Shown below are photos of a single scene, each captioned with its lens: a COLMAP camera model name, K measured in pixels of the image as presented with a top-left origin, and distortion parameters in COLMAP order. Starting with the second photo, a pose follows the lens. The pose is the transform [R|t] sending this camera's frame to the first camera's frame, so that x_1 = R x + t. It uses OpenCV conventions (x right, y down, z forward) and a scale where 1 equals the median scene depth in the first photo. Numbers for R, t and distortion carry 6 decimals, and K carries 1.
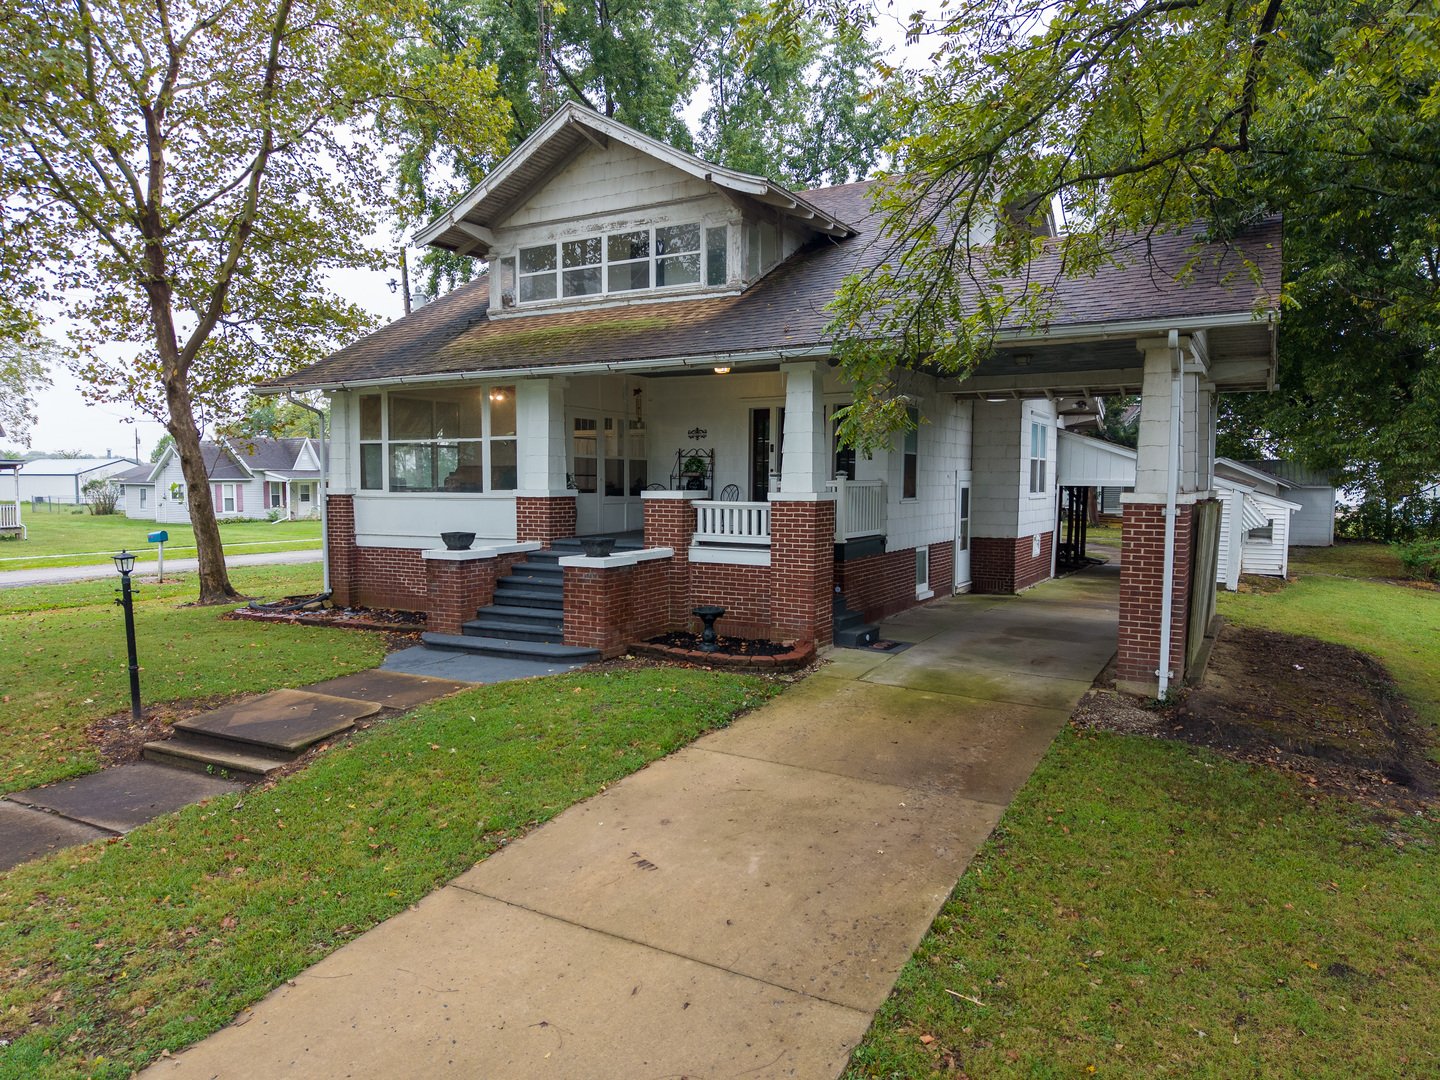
lens RADIAL K [[949.5, 0, 721.7], [0, 949.5, 547.7], [0, 0, 1]] dist [0.005076, -0.004406]
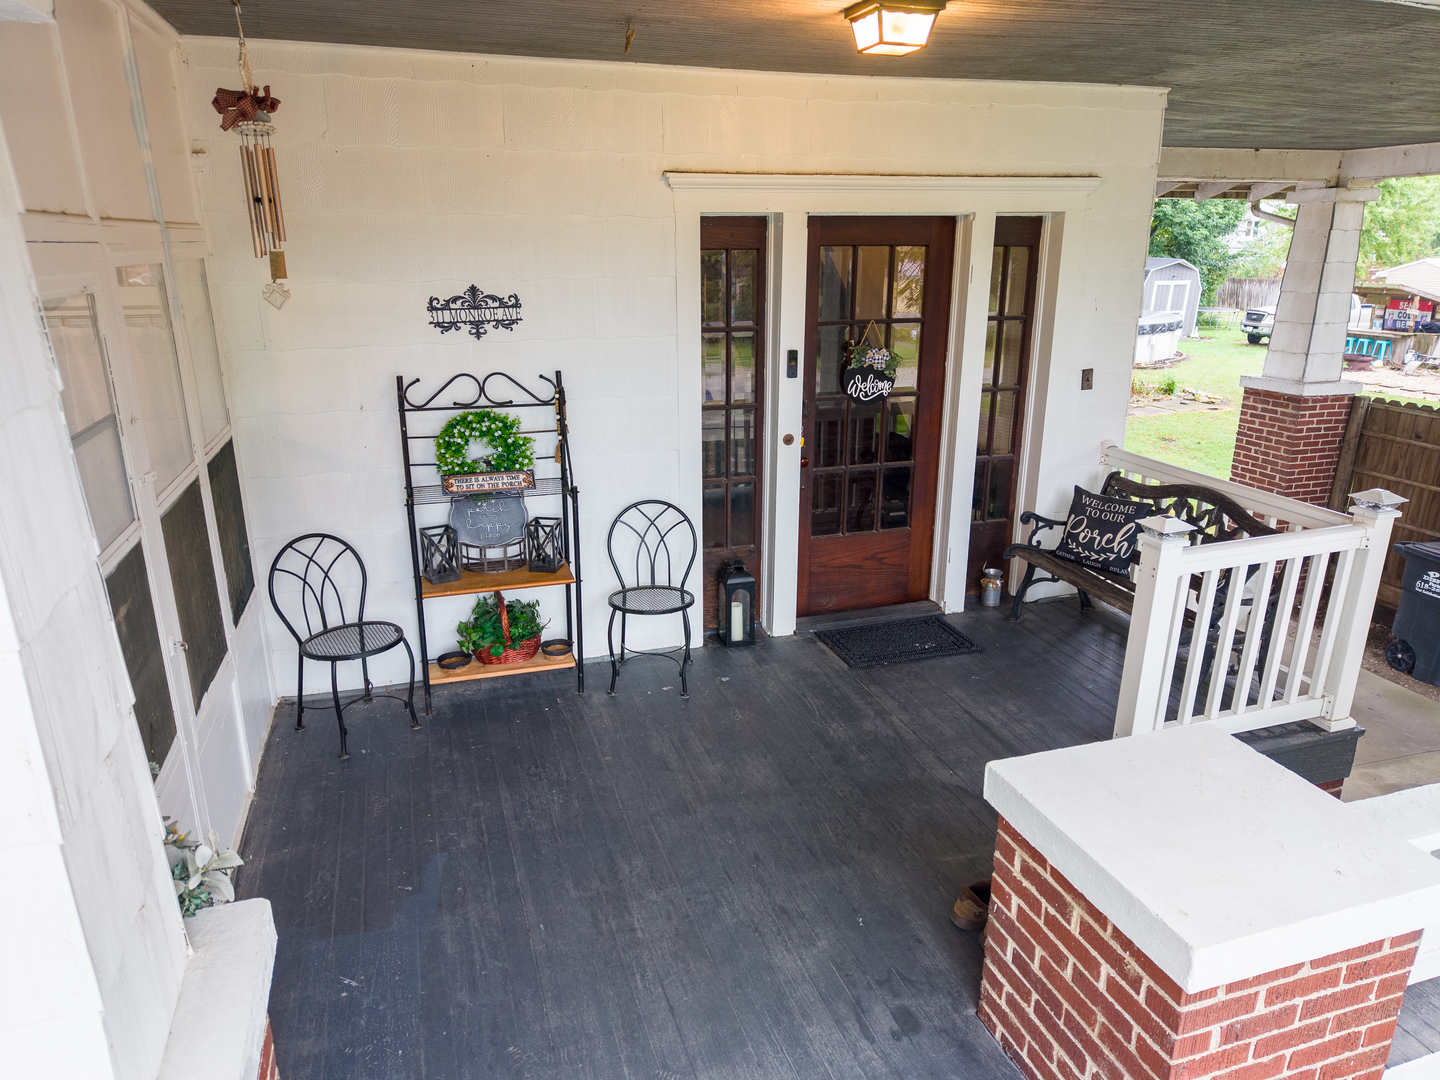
lens RADIAL K [[949.5, 0, 721.7], [0, 949.5, 547.7], [0, 0, 1]] dist [0.005076, -0.004406]
pose [[0.673285, -0.229953, 0.702716, -0.224047], [0.058259, 0.963952, 0.259619, -0.160855], [-0.737085, -0.133858, 0.662411, 1.038765]]
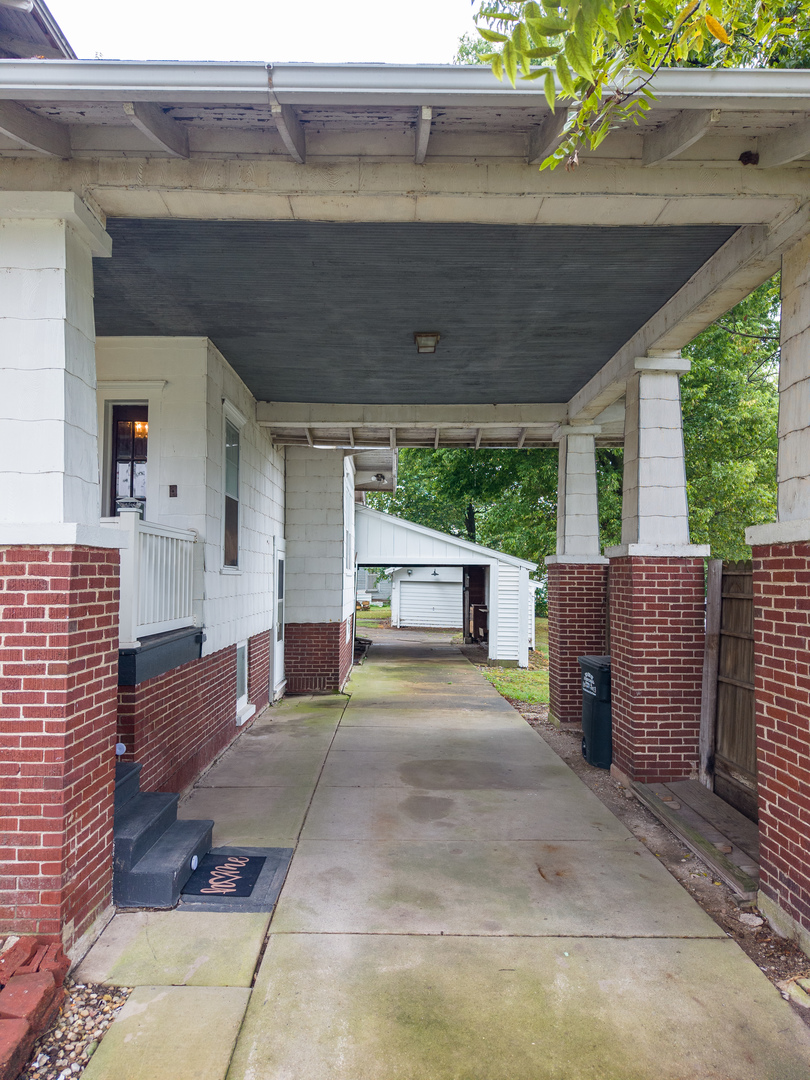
lens RADIAL K [[712.1, 0, 405.0], [0, 712.1, 540.0], [0, 0, 1]] dist [0.005076, -0.004406]
pose [[0.854819, 0.024937, 0.518327, 0.063709], [0.039978, 0.992712, -0.113691, -0.013798], [-0.517384, 0.117907, 0.847592, 0.678999]]
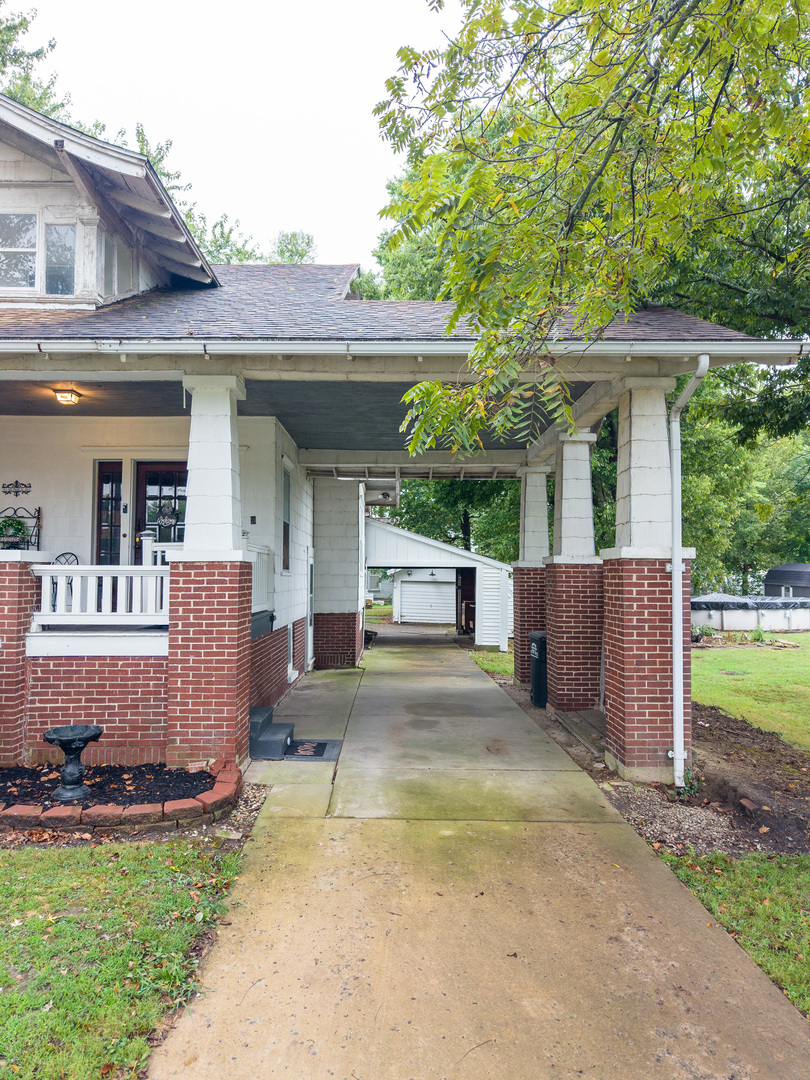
lens RADIAL K [[712.1, 0, 405.0], [0, 712.1, 540.0], [0, 0, 1]] dist [0.005076, -0.004406]
pose [[0.854208, 0.024390, 0.519358, -0.074454], [0.040966, 0.992636, -0.113994, 0.001868], [-0.518314, 0.118651, 0.846919, 0.459996]]
